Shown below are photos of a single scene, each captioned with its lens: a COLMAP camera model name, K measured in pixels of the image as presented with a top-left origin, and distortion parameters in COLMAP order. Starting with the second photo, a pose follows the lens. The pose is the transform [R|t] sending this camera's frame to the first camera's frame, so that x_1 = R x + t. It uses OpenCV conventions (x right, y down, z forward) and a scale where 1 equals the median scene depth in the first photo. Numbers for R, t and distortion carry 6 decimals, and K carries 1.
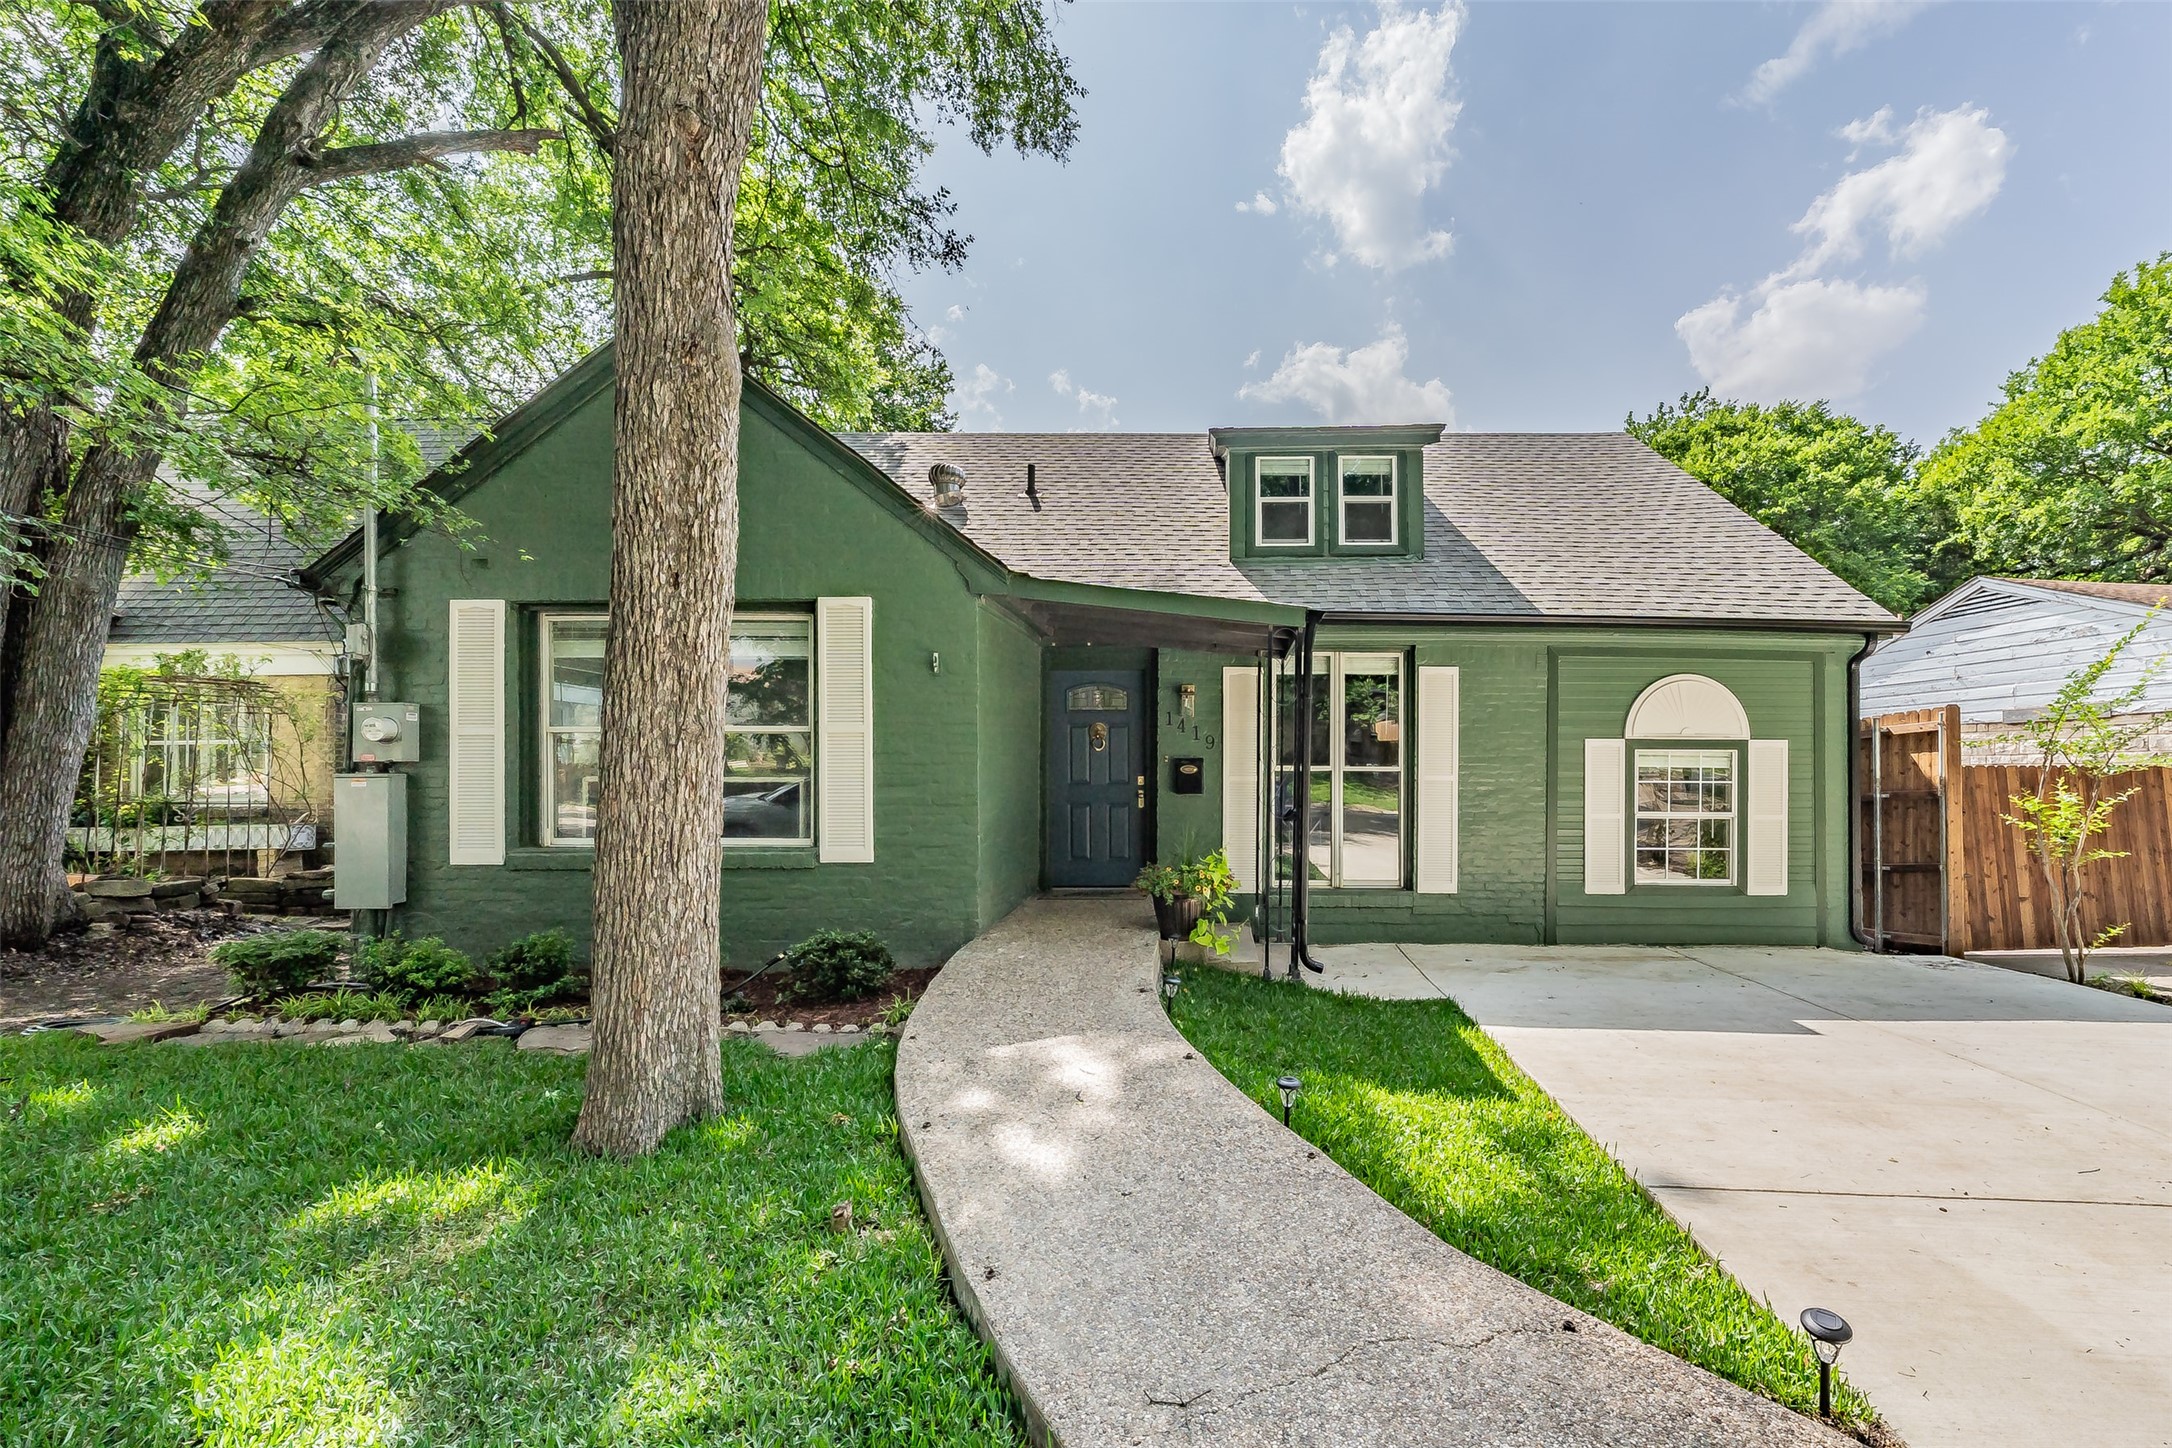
lens RADIAL K [[792.2, 0, 1172.9], [0, 792.2, 750.2], [0, 0, 1]] dist [-0.001202, 0.000052]
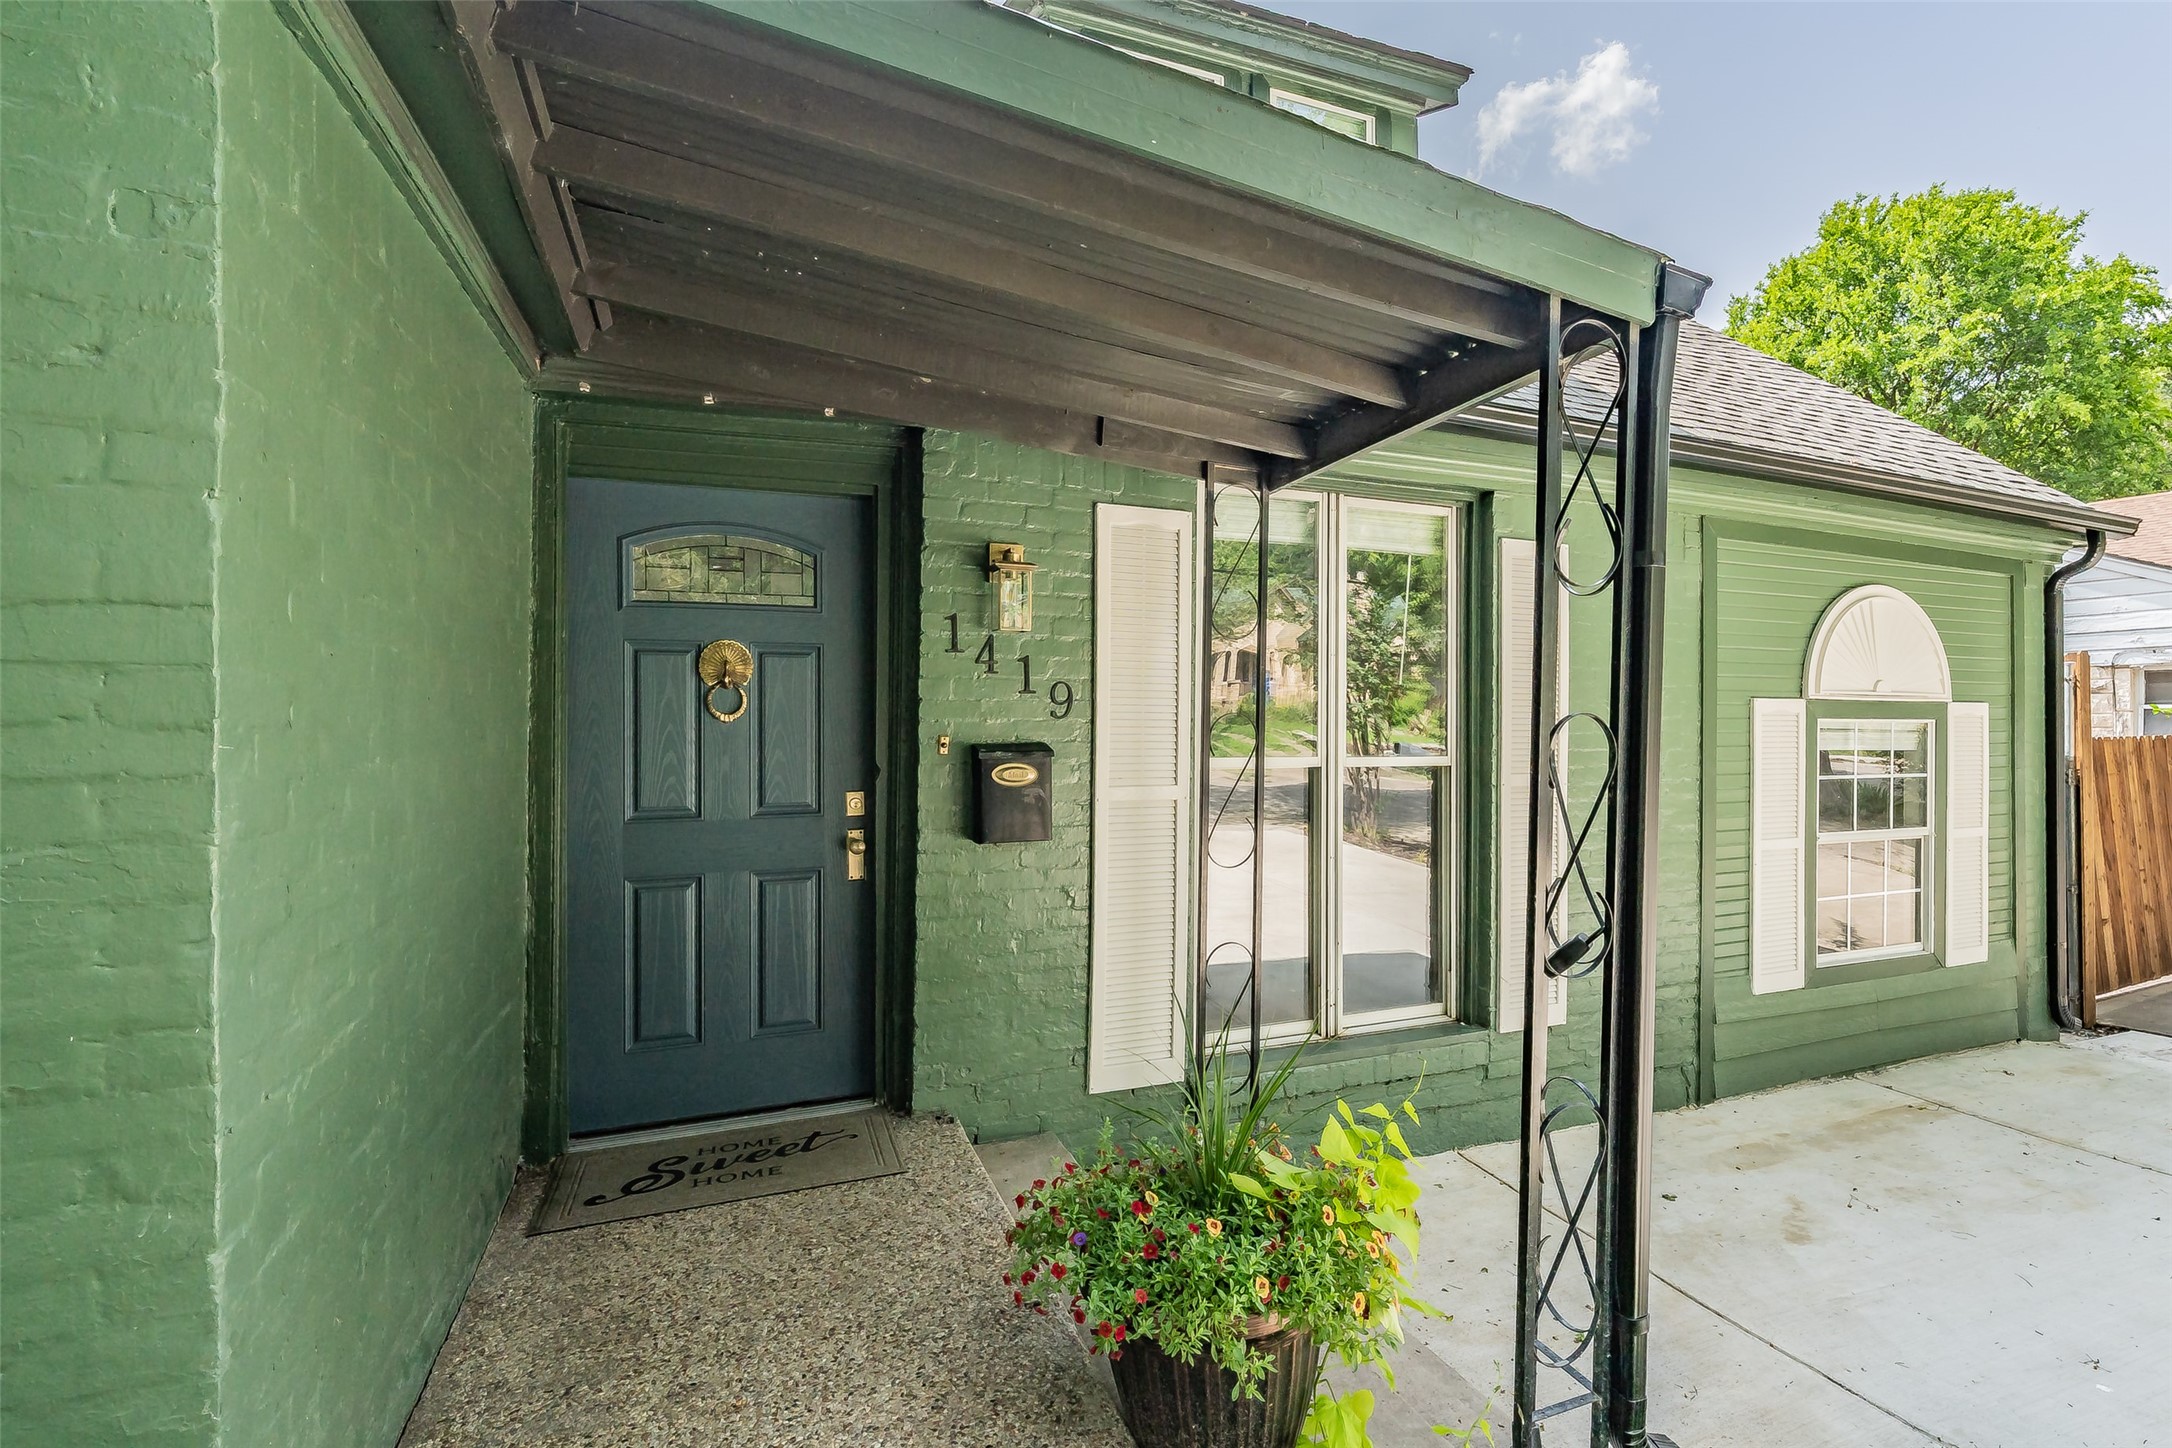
lens RADIAL K [[1011.0, 0, 1148.7], [0, 1011.0, 719.0], [0, 0, 1]] dist [0.004052, -0.000236]
pose [[0.907502, -0.001718, 0.420045, -0.122140], [-0.003247, 0.999933, 0.011103, -0.007037], [-0.420036, -0.011440, 0.907436, 0.564860]]
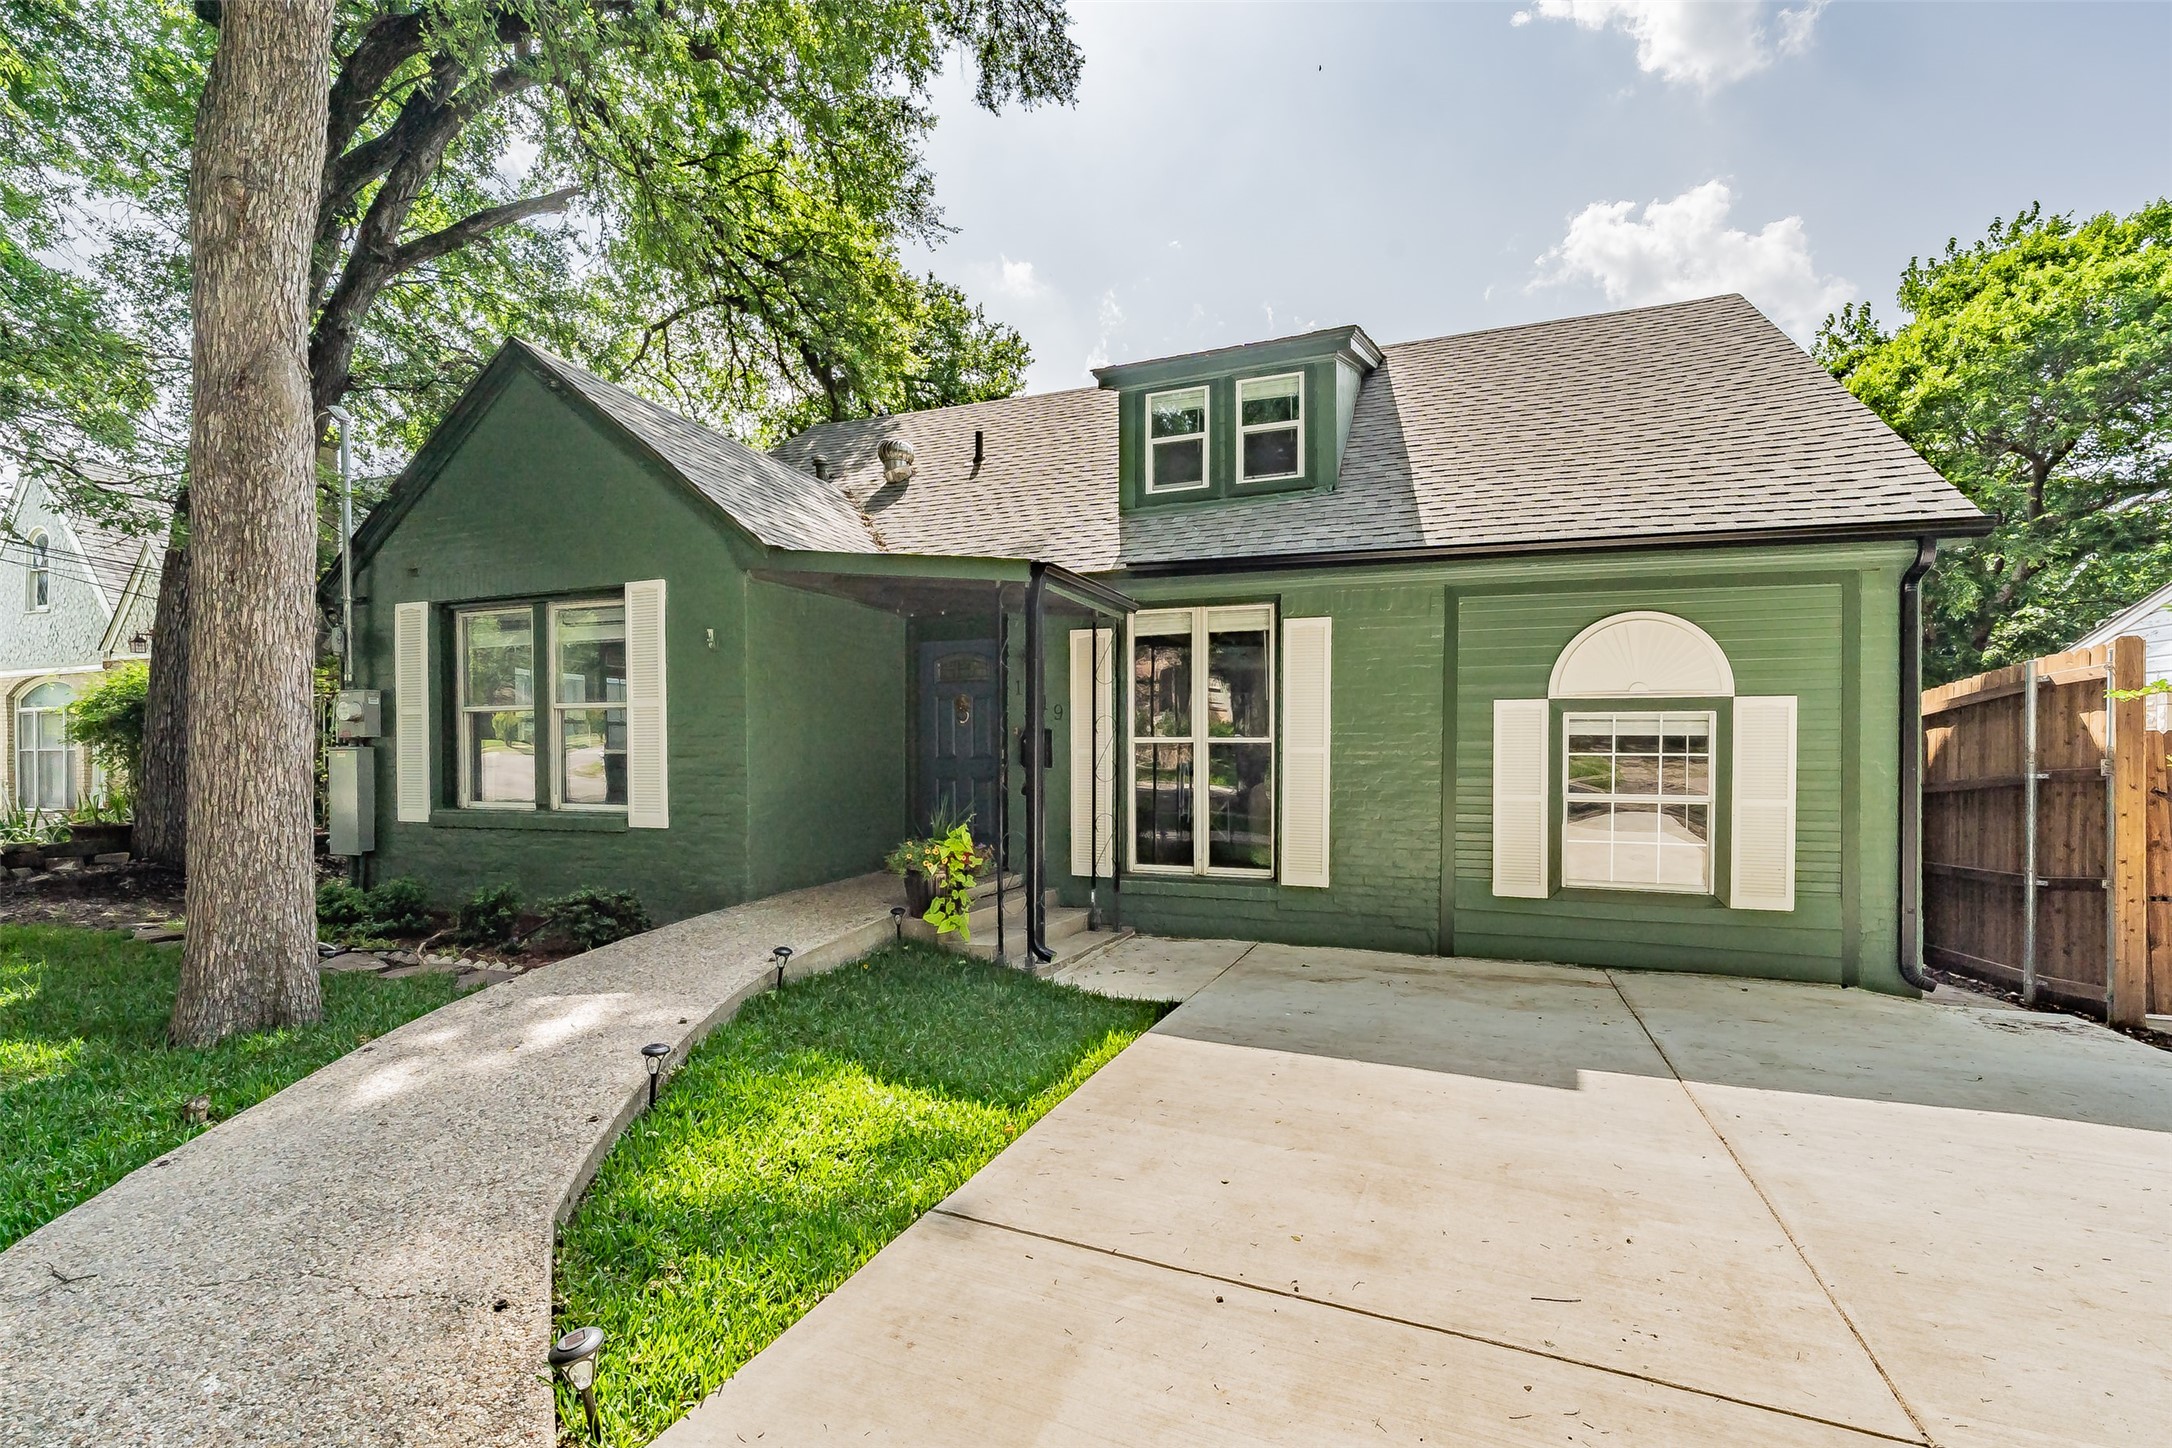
lens RADIAL K [[846.0, 0, 1086.4], [0, 846.0, 742.6], [0, 0, 1]] dist [-0.002333, 0.000166]
pose [[0.951283, -0.004982, -0.308280, 0.395788], [0.009839, 0.999851, 0.014202, 0.012002], [0.308163, -0.016543, 0.951190, 0.070762]]
